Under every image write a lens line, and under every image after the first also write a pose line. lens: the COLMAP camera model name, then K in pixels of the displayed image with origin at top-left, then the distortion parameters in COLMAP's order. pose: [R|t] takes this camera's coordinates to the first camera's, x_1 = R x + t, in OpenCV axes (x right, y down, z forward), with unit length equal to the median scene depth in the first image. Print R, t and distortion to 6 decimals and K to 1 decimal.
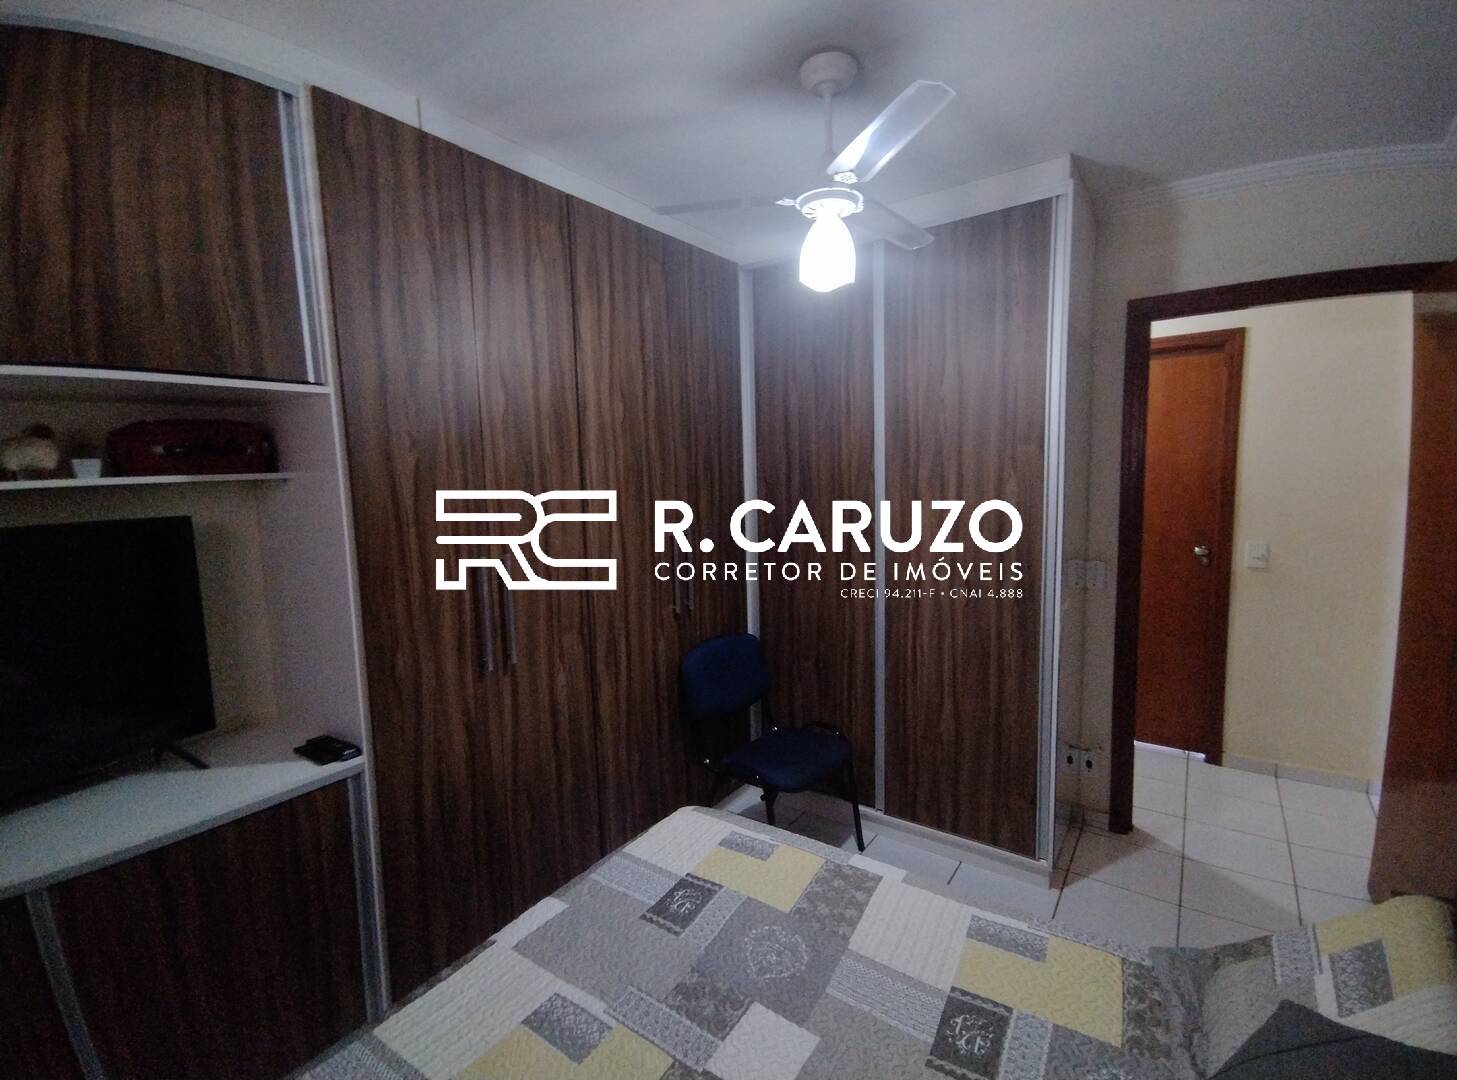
lens RADIAL K [[668.4, 0, 728.5], [0, 668.4, 540.0], [0, 0, 1]] dist [0.000156, 0.001347]
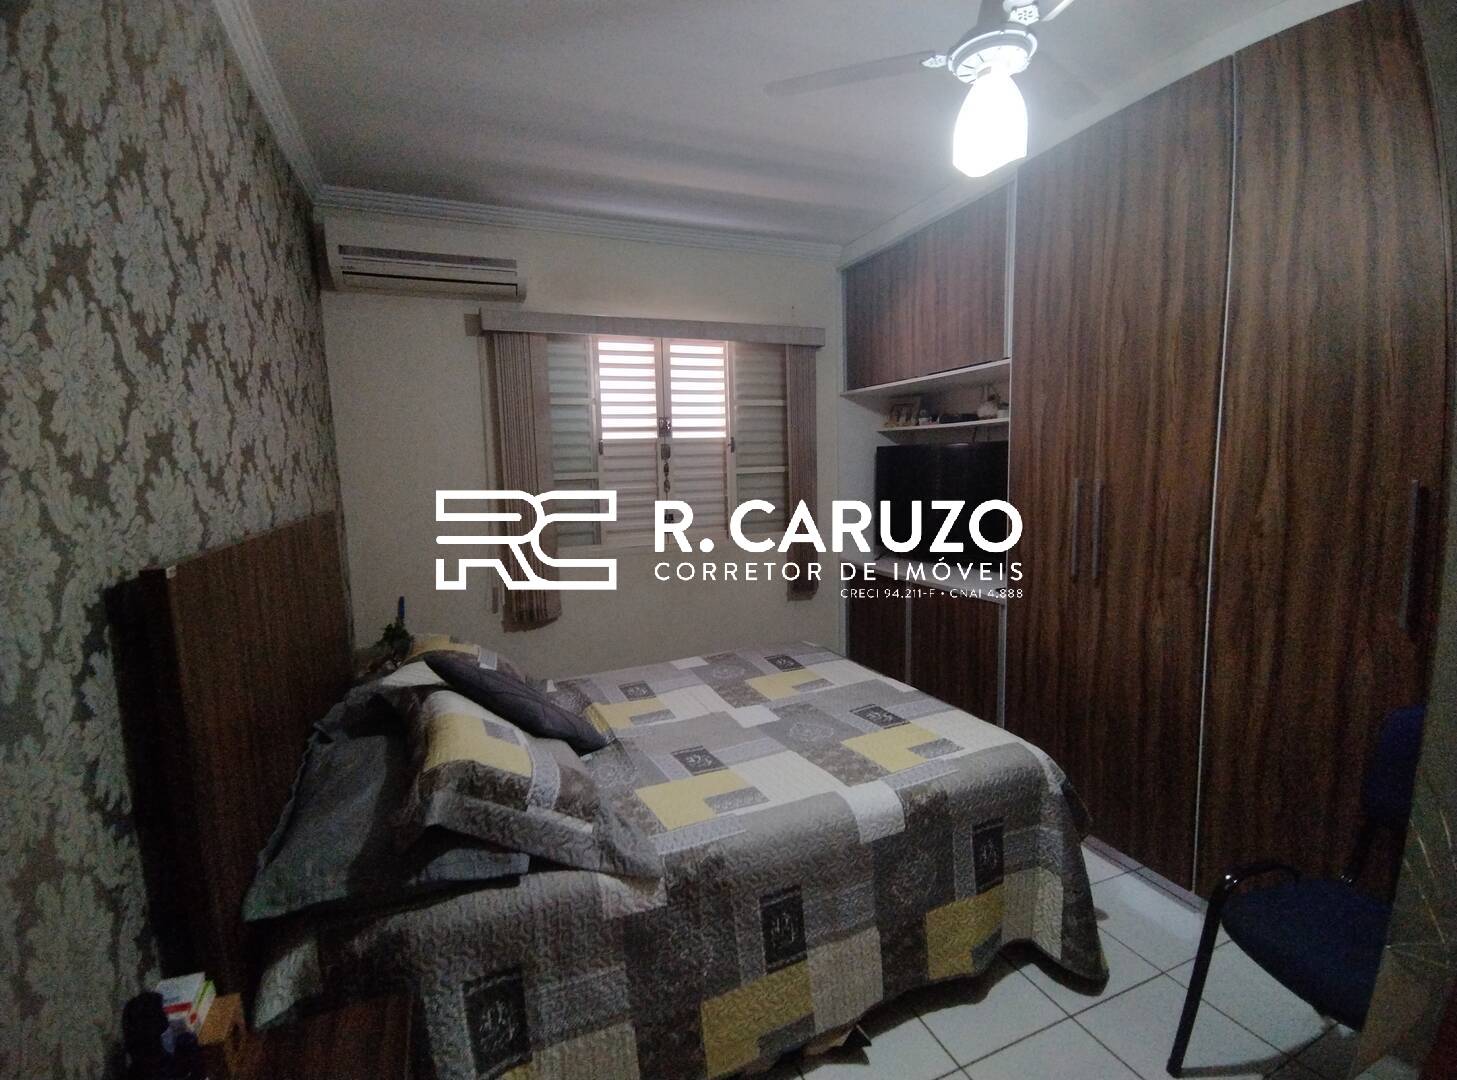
lens RADIAL K [[668.4, 0, 728.5], [0, 668.4, 540.0], [0, 0, 1]] dist [0.000156, 0.001347]
pose [[-0.533416, 0.150968, -0.832271, 1.248437], [-0.030693, 0.979841, 0.197407, -0.108770], [0.845296, 0.130845, -0.518030, 1.416806]]
